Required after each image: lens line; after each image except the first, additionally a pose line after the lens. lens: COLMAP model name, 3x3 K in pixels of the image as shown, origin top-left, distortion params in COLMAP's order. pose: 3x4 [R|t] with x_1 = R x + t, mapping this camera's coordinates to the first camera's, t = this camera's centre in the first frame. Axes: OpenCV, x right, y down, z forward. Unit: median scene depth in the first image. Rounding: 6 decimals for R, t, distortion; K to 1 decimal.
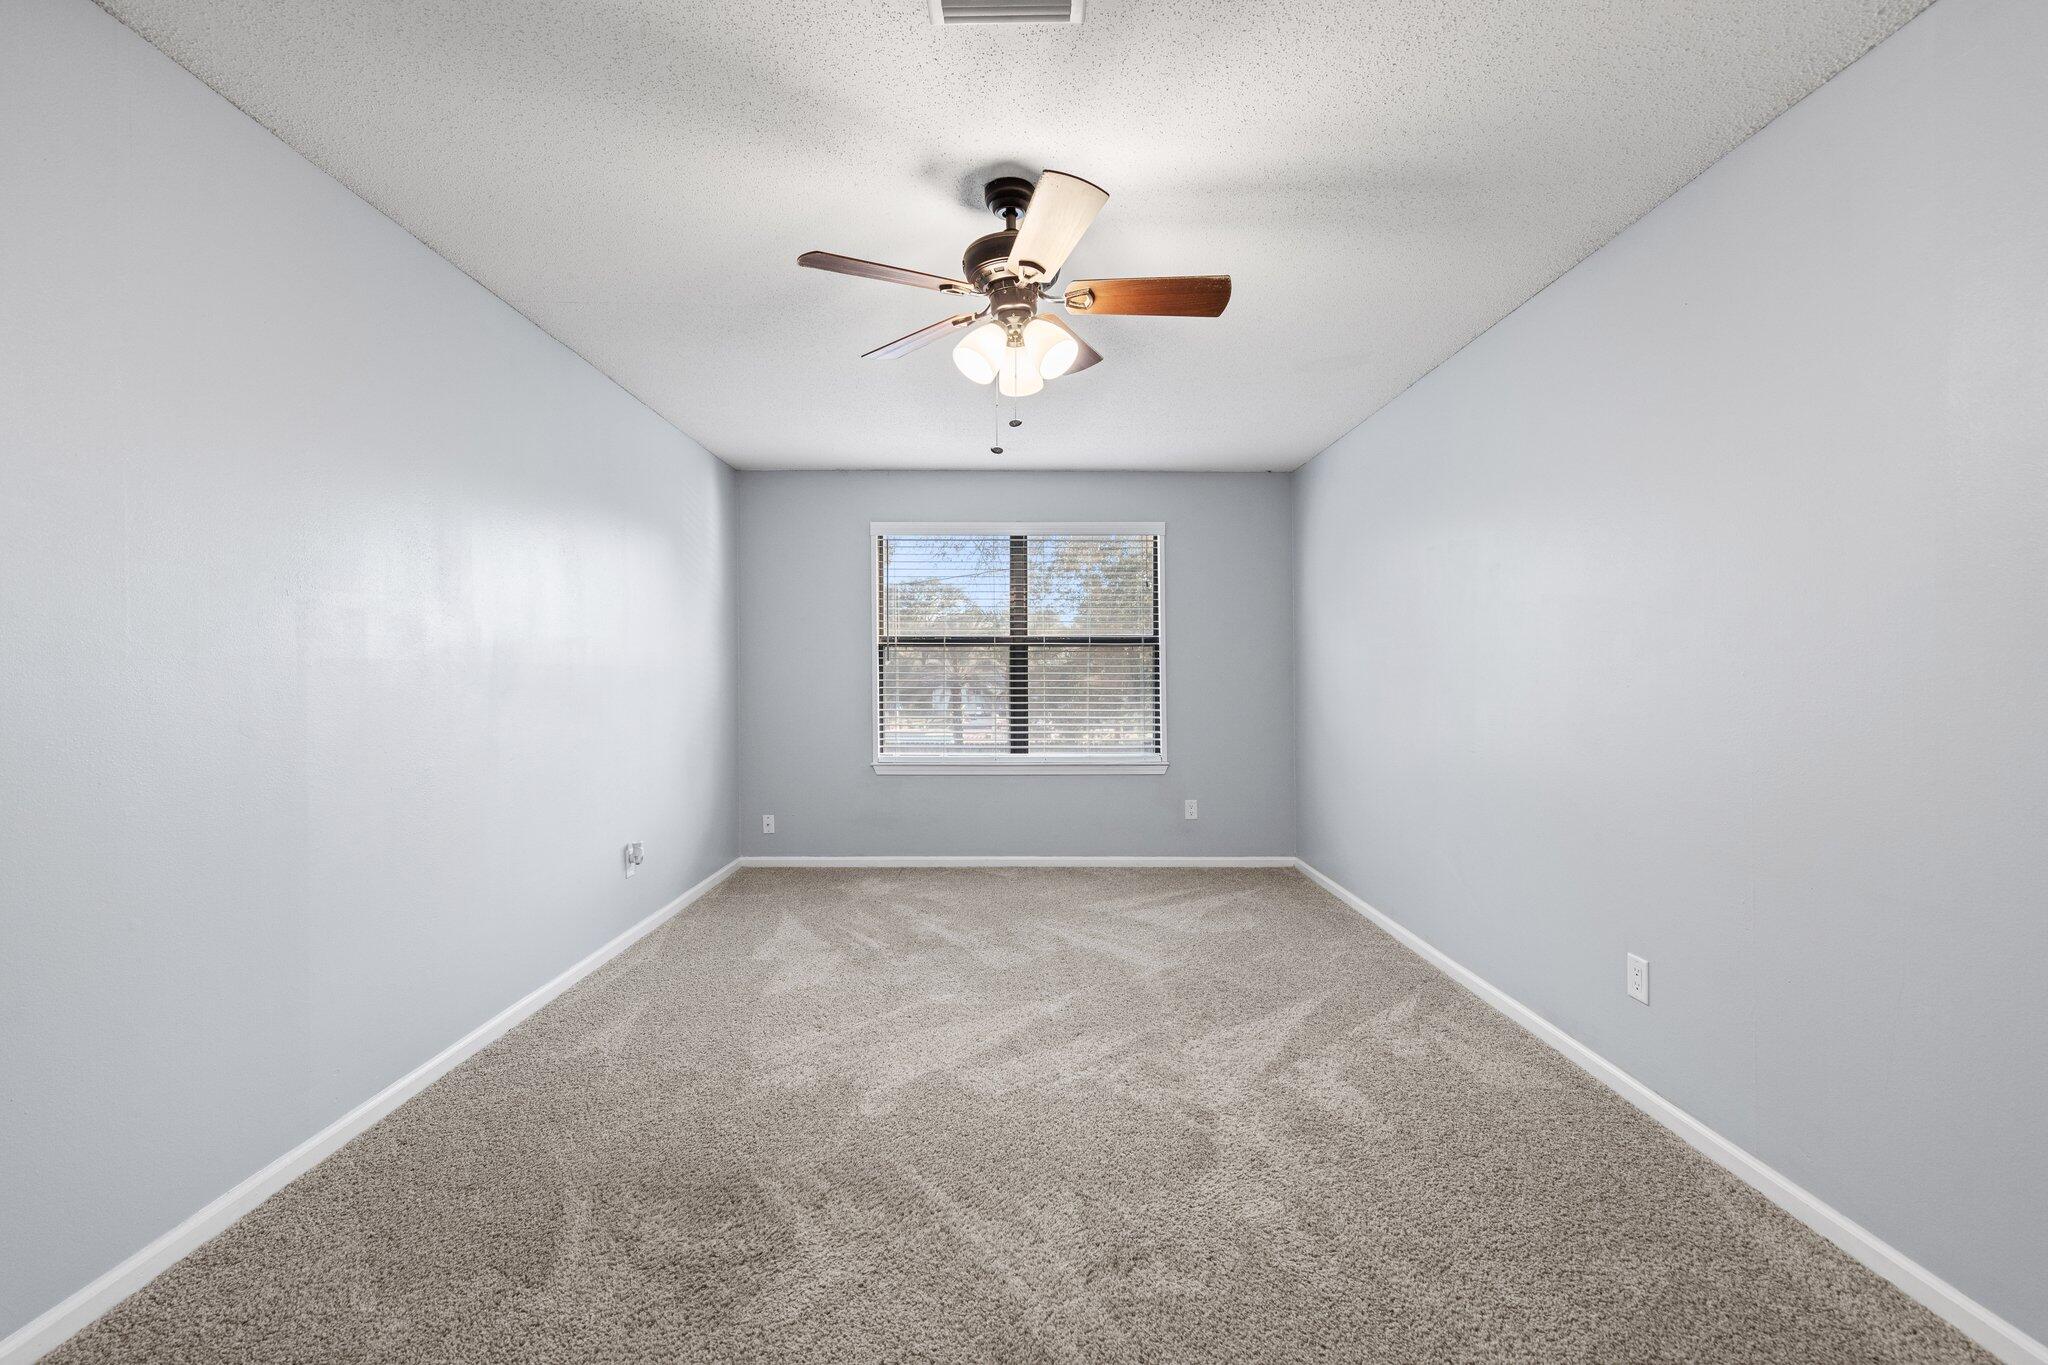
lens RADIAL K [[844.8, 0, 1028.1], [0, 844.8, 673.0], [0, 0, 1]] dist [0.002805, -0.000044]
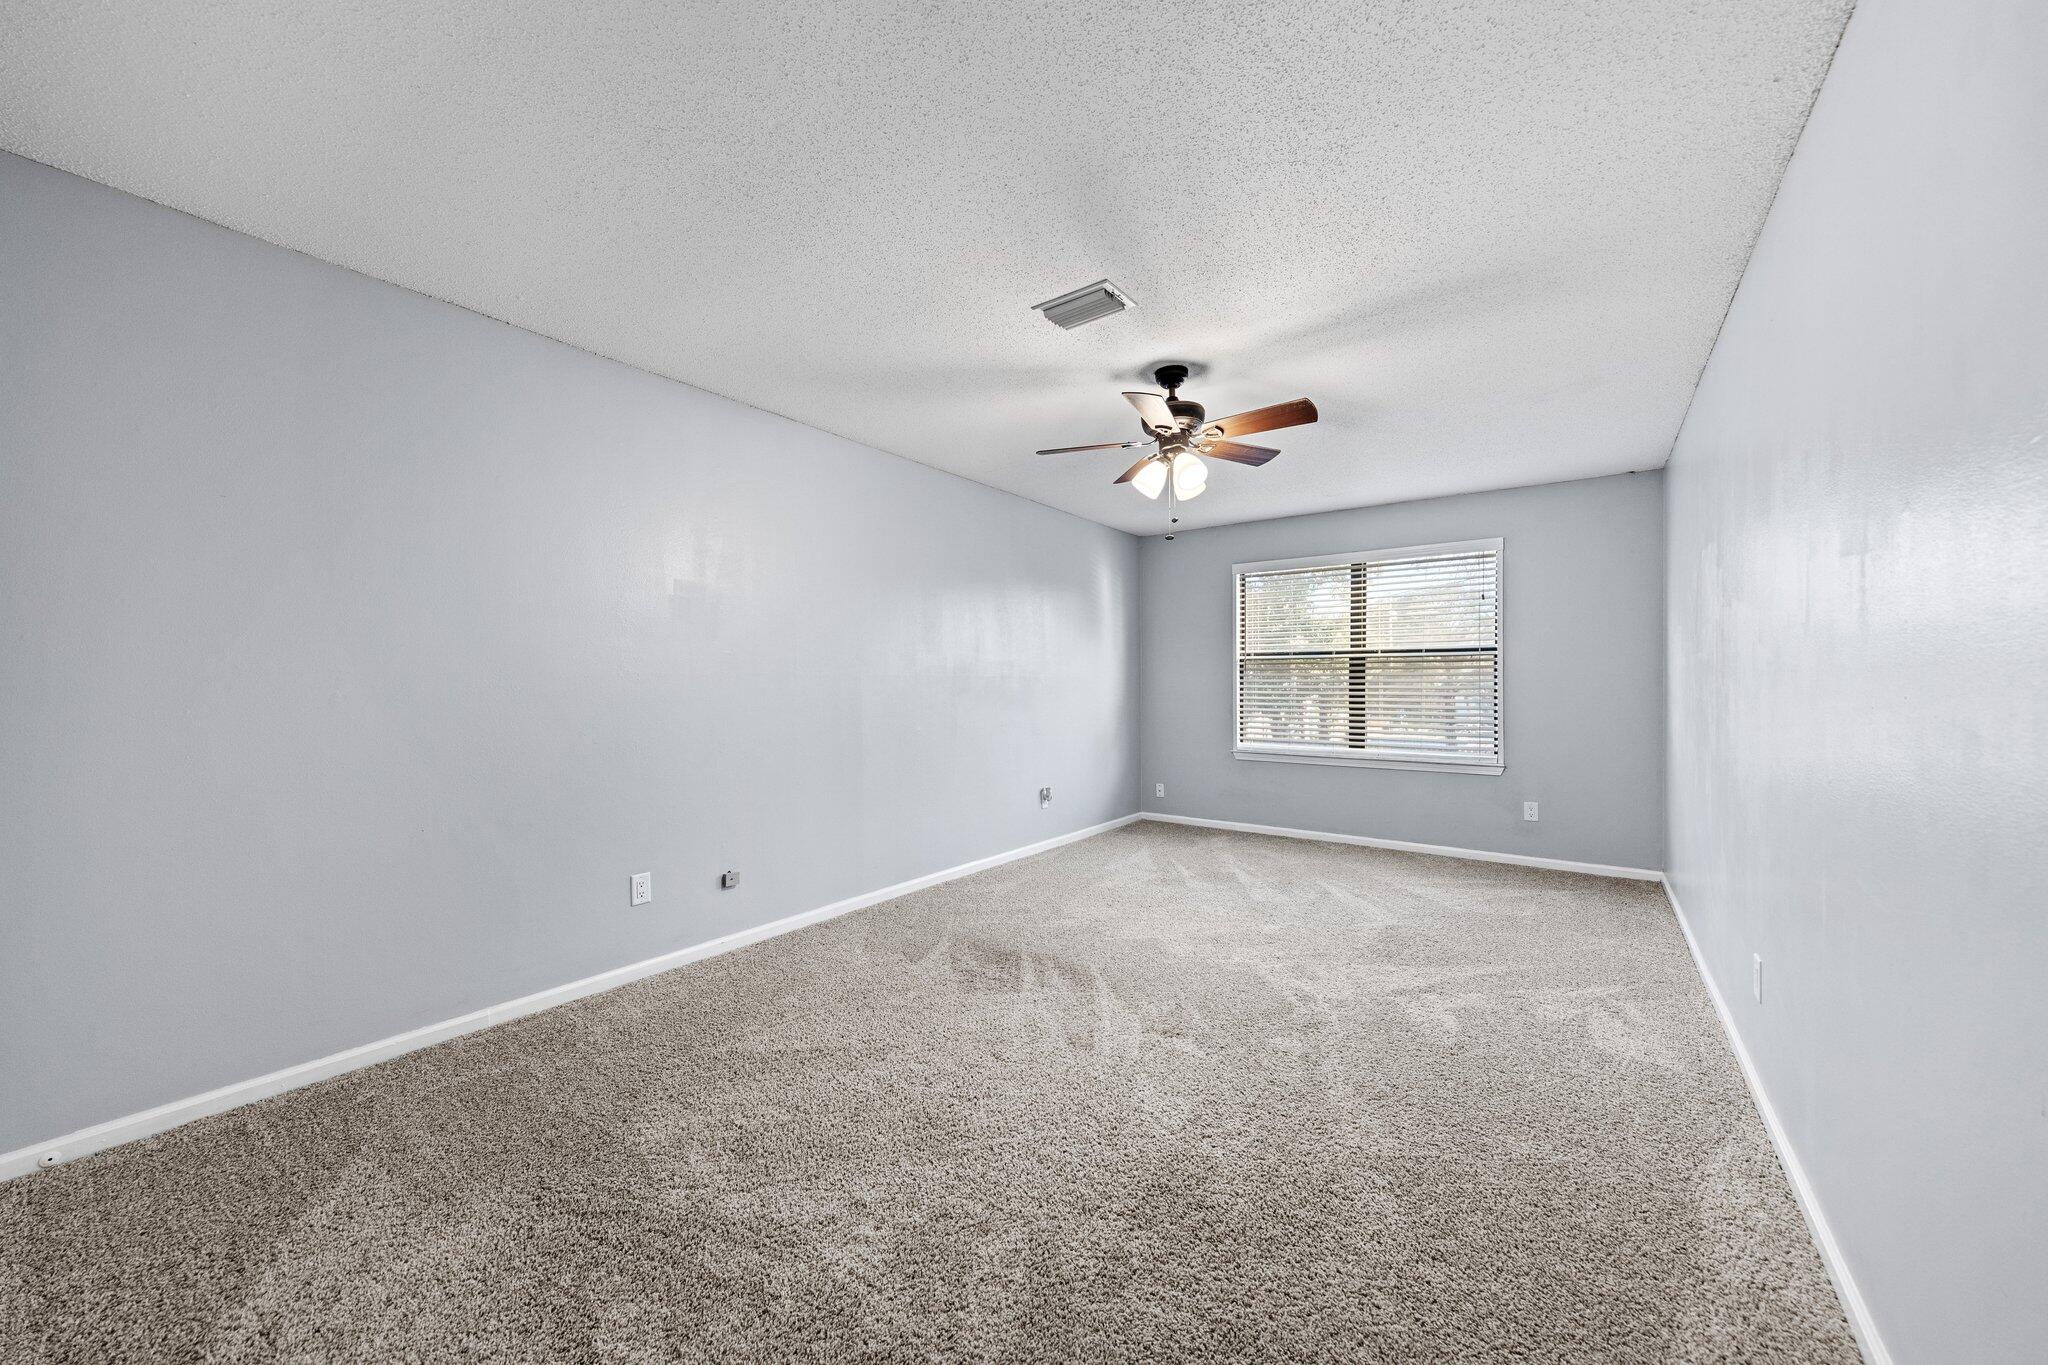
lens RADIAL K [[755.3, 0, 1022.9], [0, 755.3, 687.8], [0, 0, 1]] dist [-0.000056, 0.000061]
pose [[0.797254, 0.002156, -0.603640, 0.392553], [0.003867, 0.999955, 0.008679, -0.000980], [0.603632, -0.009253, 0.797209, -0.182095]]
